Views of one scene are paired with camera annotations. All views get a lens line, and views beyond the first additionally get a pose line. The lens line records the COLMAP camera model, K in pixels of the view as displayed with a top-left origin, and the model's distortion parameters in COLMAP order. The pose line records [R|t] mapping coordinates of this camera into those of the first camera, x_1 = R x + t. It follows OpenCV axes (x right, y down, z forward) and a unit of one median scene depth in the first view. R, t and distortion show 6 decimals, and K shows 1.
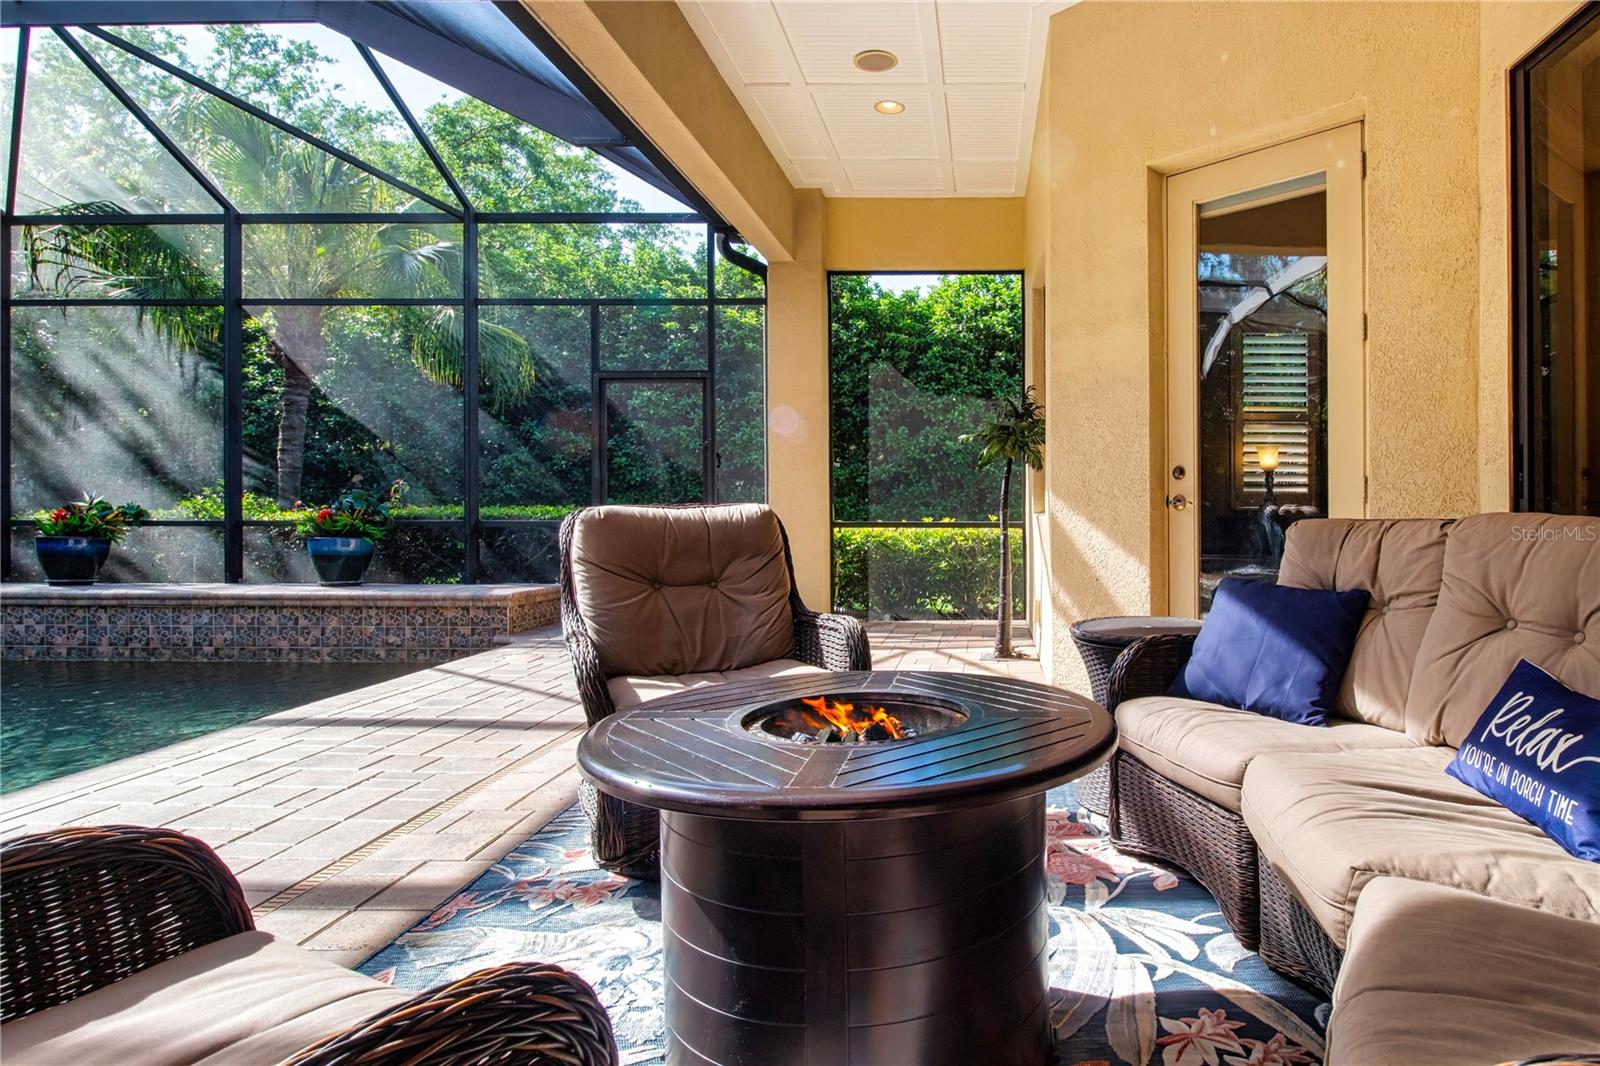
lens RADIAL K [[951.4, 0, 800.2], [0, 951.4, 524.0], [0, 0, 1]] dist [-0.004363, -0.001763]
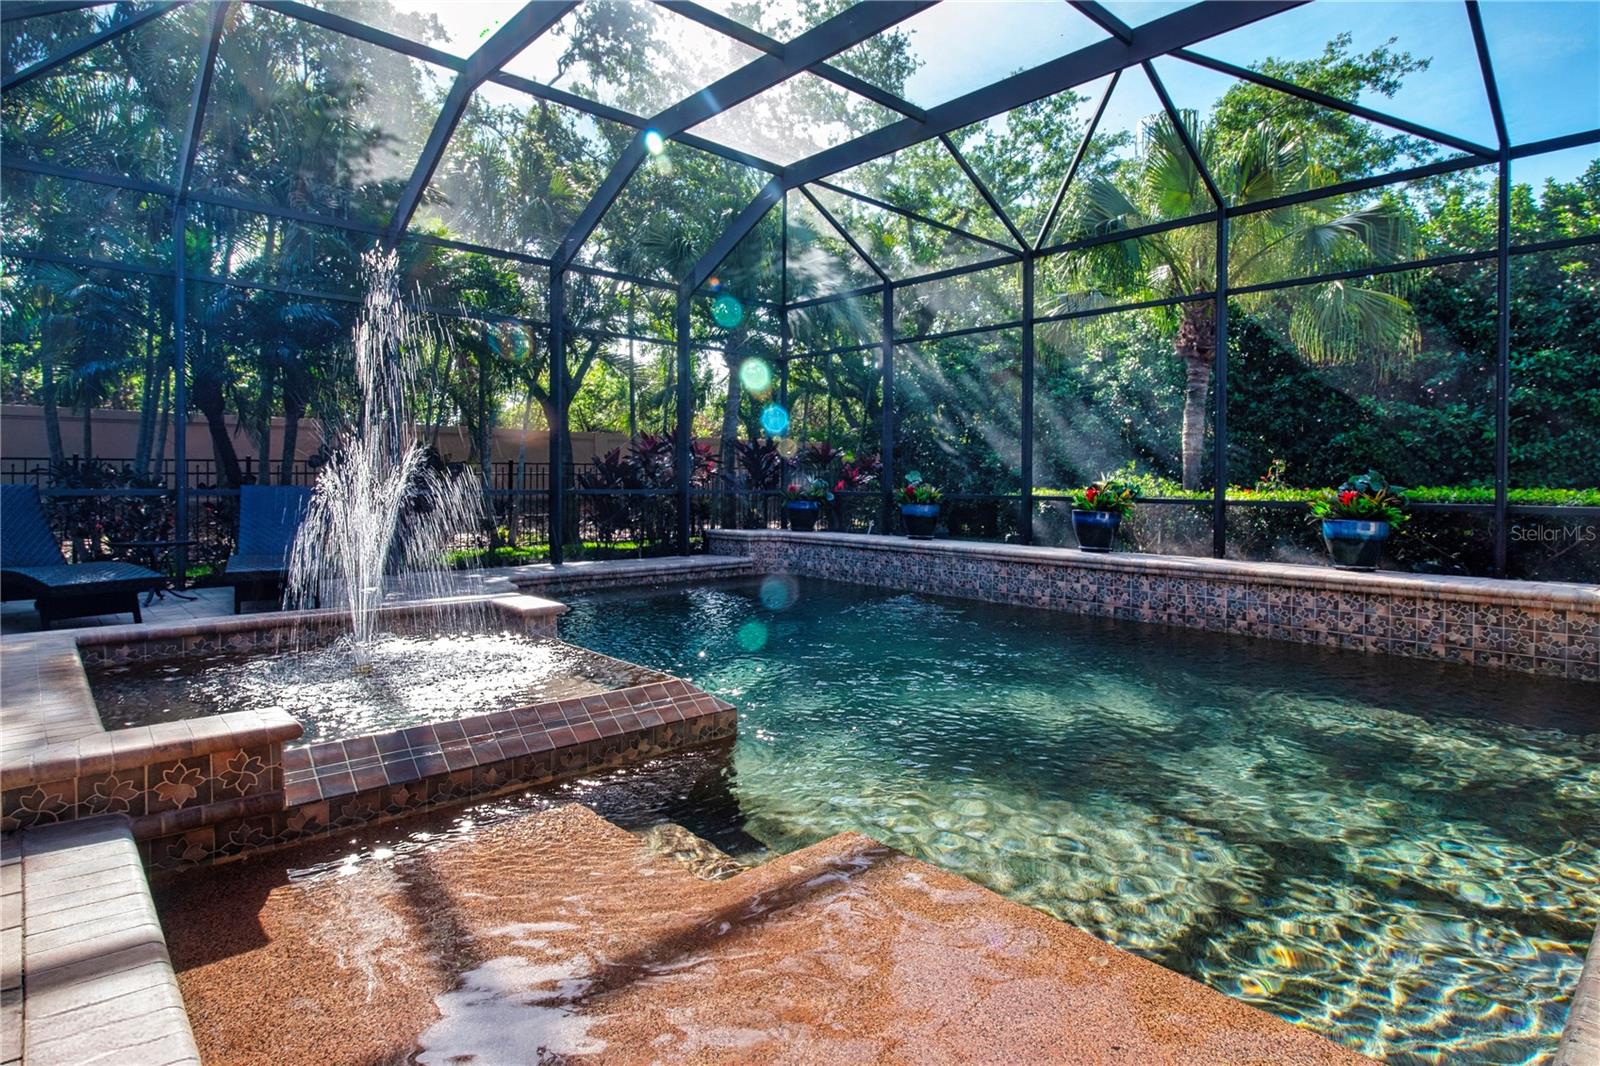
lens RADIAL K [[864.1, 0, 801.0], [0, 864.1, 530.2], [0, 0, 1]] dist [0.000387, 0.000197]
pose [[0.679209, 0.045829, -0.732512, -0.256528], [-0.021182, 0.998857, 0.042852, -0.001584], [0.733639, -0.013589, 0.679404, -0.008485]]
